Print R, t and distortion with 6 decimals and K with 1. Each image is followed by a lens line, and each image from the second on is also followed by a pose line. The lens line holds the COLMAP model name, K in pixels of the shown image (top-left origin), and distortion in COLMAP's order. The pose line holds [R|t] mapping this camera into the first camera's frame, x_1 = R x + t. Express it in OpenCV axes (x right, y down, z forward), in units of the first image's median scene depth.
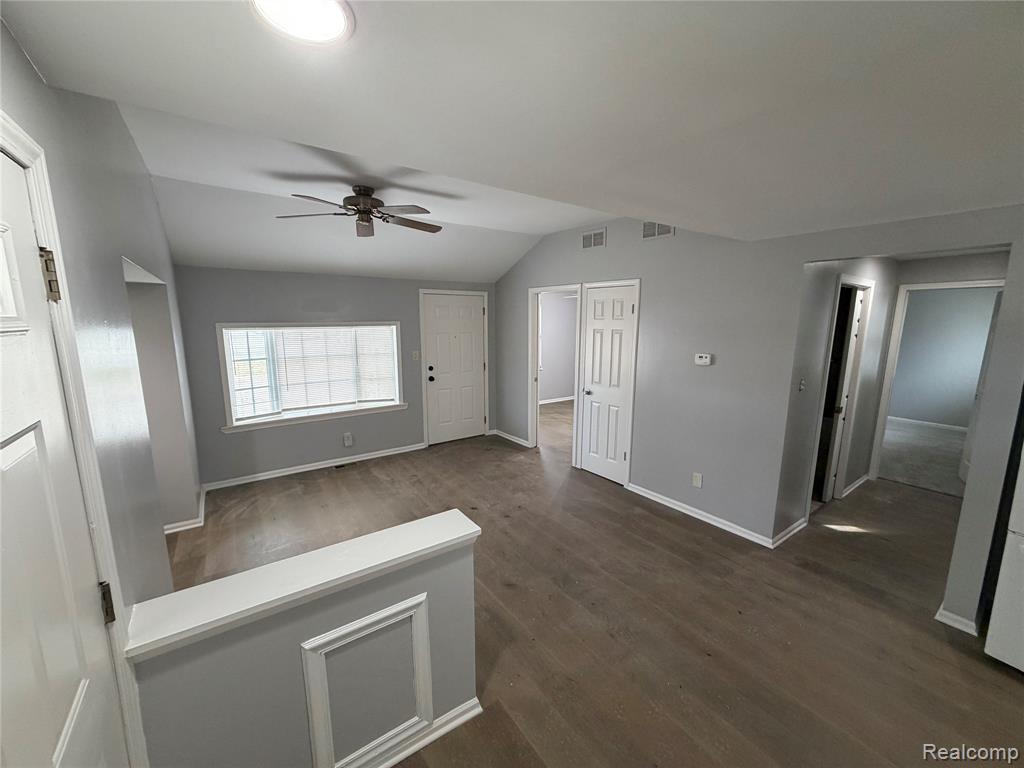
lens RADIAL K [[406.3, 0, 508.3], [0, 406.3, 384.1], [0, 0, 1]] dist [-0.001121, 0.000292]
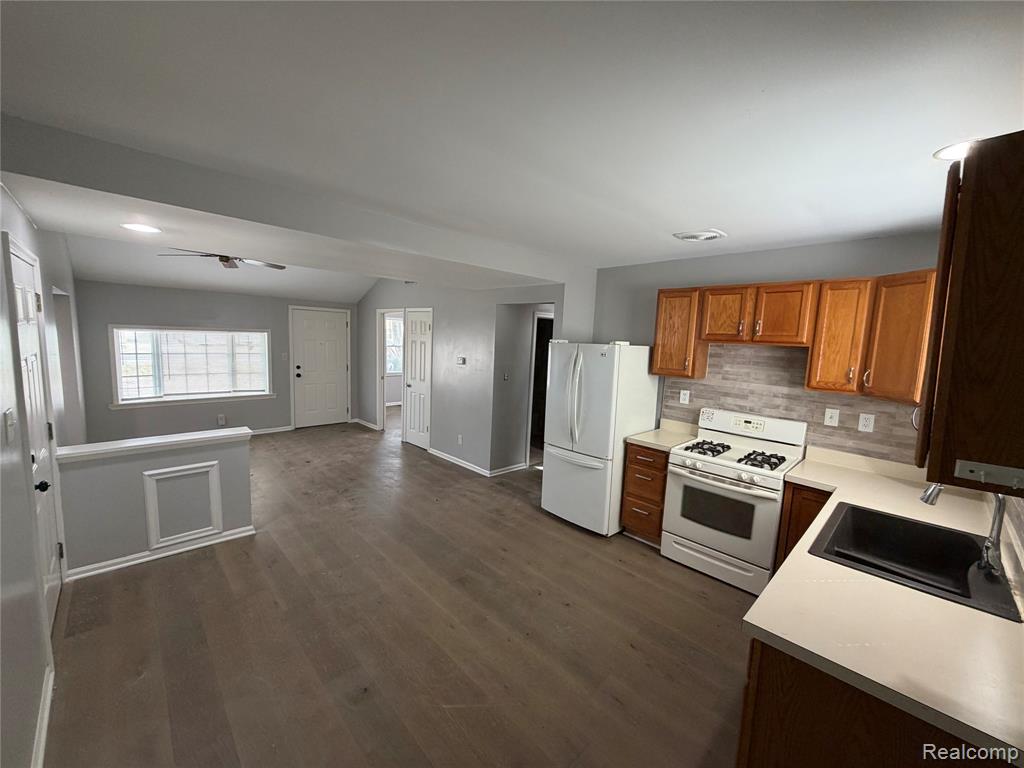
lens RADIAL K [[406.3, 0, 508.3], [0, 406.3, 384.1], [0, 0, 1]] dist [-0.001121, 0.000292]
pose [[0.987613, 0.022356, 0.155306, 0.335866], [-0.016100, 0.999012, -0.041426, 0.071935], [-0.156079, 0.038413, 0.986997, -0.459008]]
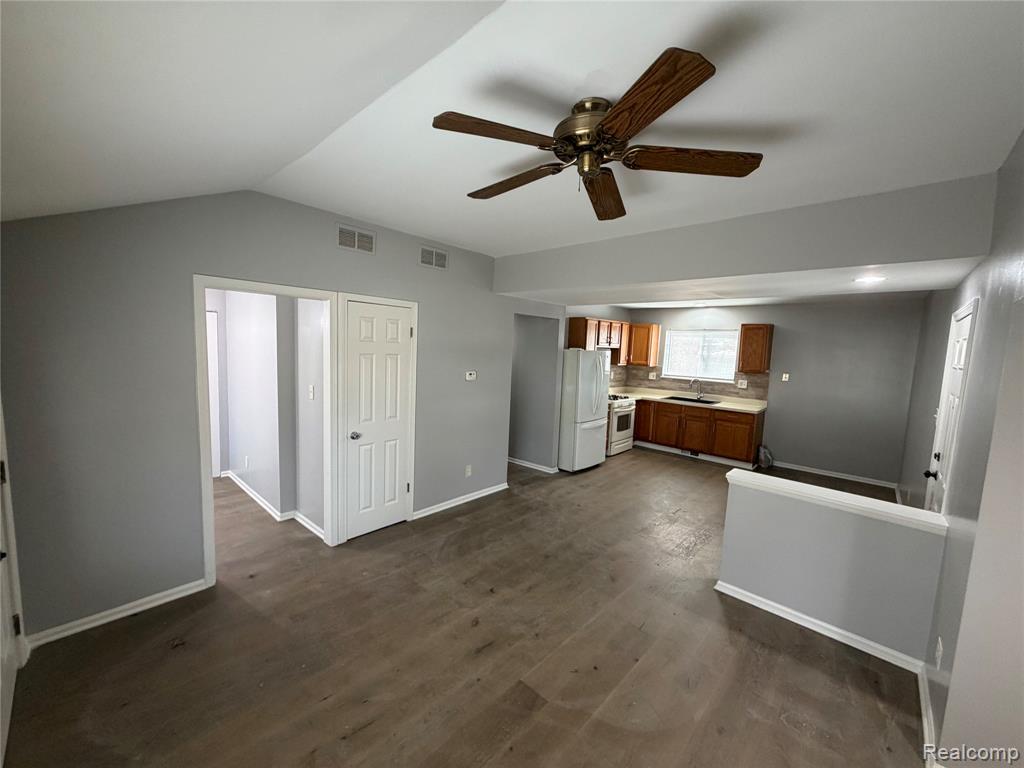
lens RADIAL K [[406.3, 0, 508.3], [0, 406.3, 384.1], [0, 0, 1]] dist [-0.001121, 0.000292]
pose [[-0.201607, -0.105356, 0.973784, -0.634628], [0.116531, 0.984557, 0.130647, -0.151018], [-0.972510, 0.139816, -0.186216, 0.899479]]
